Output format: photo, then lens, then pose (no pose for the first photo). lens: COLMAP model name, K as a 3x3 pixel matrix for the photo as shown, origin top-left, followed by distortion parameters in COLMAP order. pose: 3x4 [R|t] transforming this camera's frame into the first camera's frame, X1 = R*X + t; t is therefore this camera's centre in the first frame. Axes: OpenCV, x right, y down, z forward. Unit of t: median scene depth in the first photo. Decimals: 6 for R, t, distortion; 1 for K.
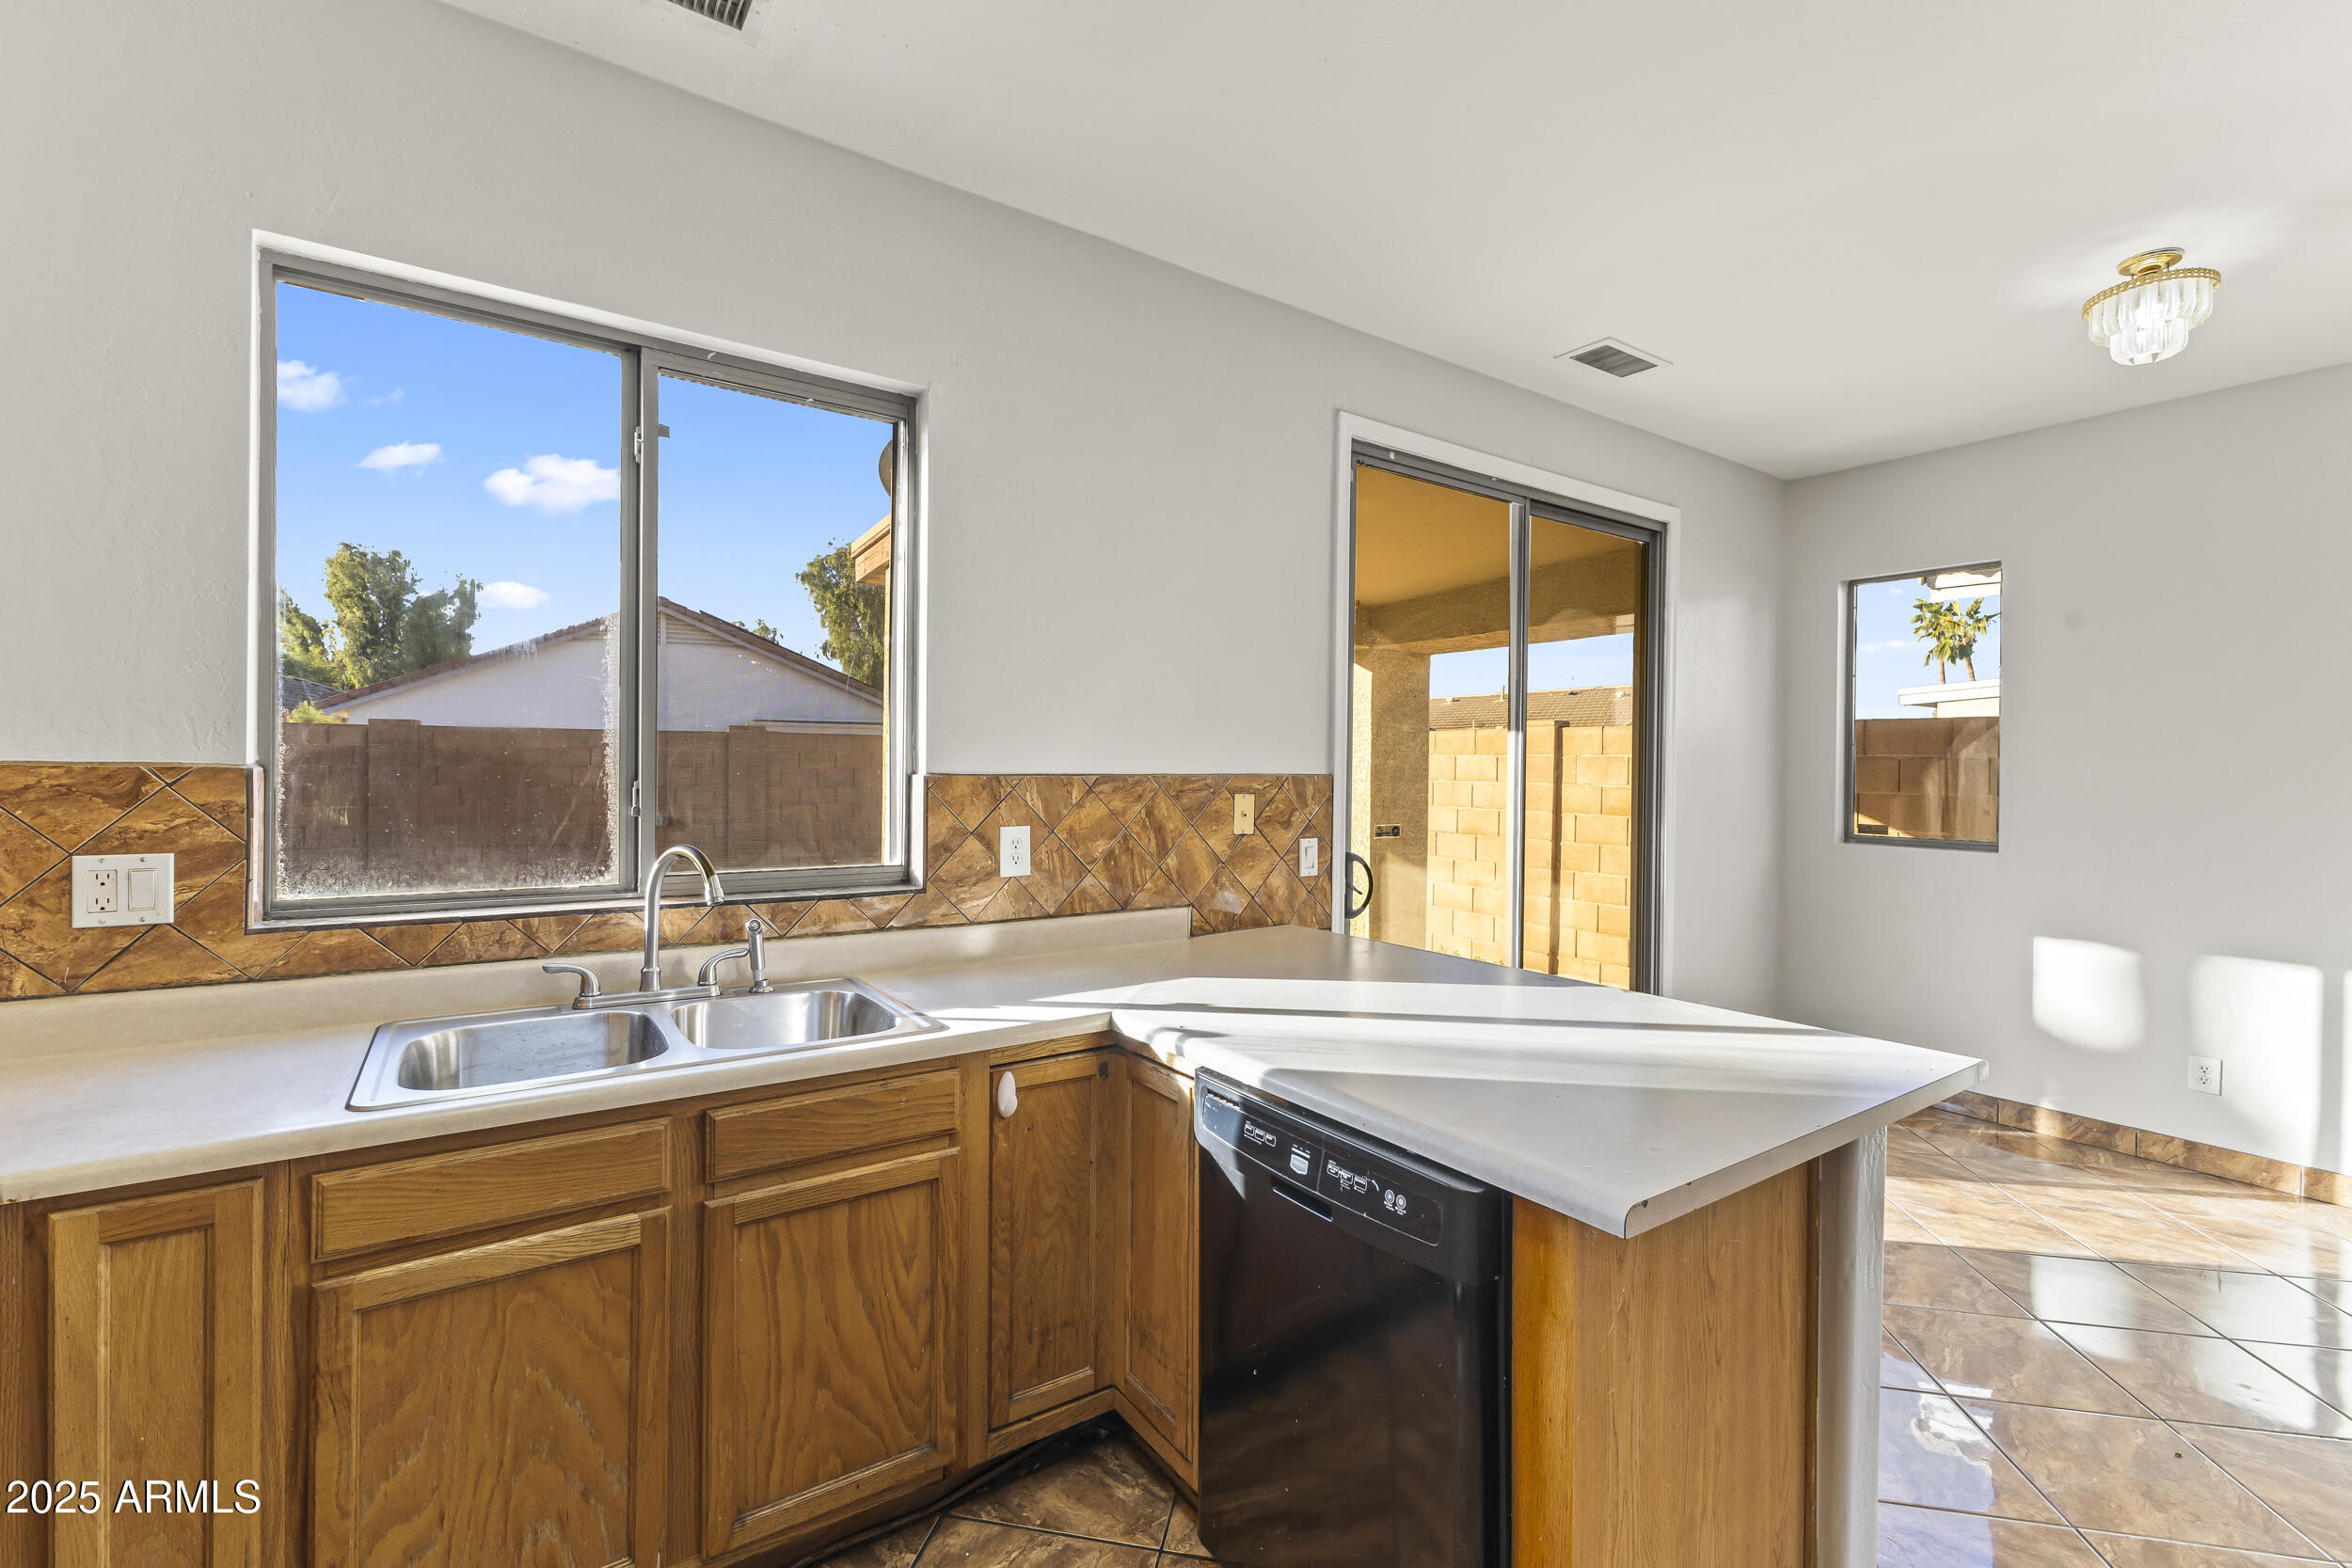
lens RADIAL K [[1012.3, 0, 1186.5], [0, 1012.3, 774.6], [0, 0, 1]] dist [0.000611, 0.000017]
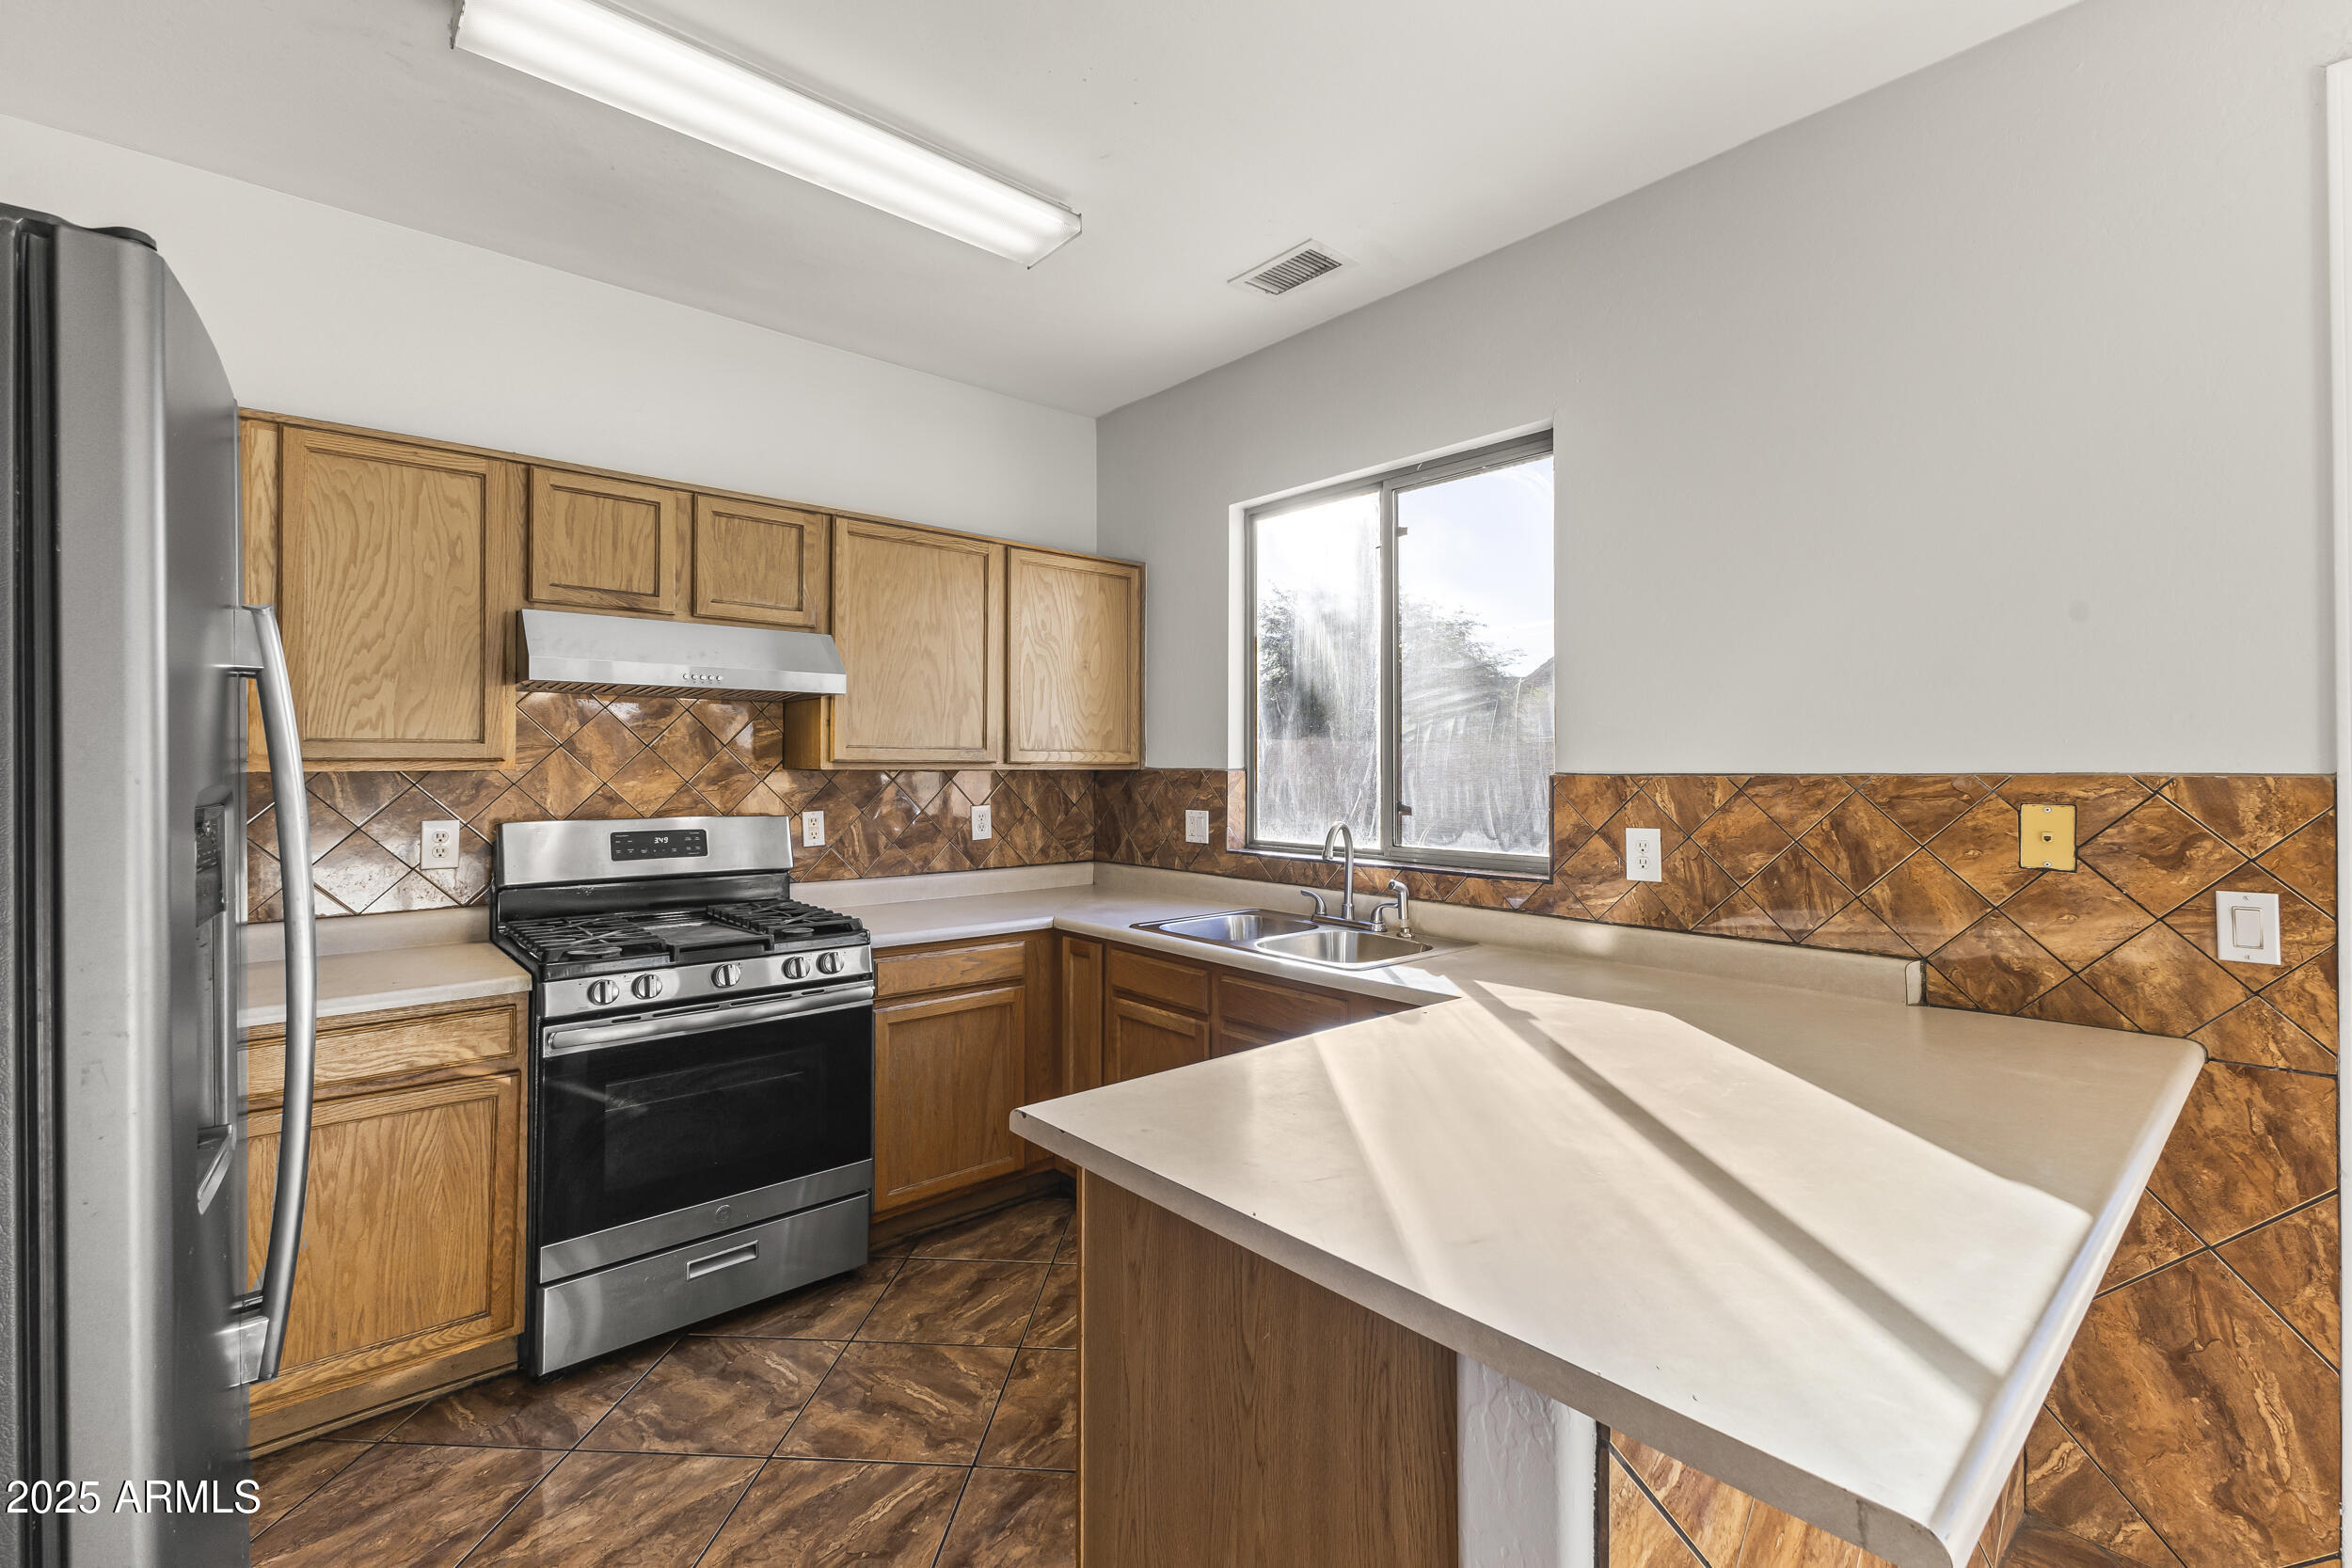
lens RADIAL K [[1012.3, 0, 1186.5], [0, 1012.3, 774.6], [0, 0, 1]] dist [0.000611, 0.000017]
pose [[0.116410, -0.001846, -0.993199, 0.695861], [-0.003080, 0.999993, -0.002219, 0.003642], [0.993196, 0.003317, 0.116404, 0.439614]]
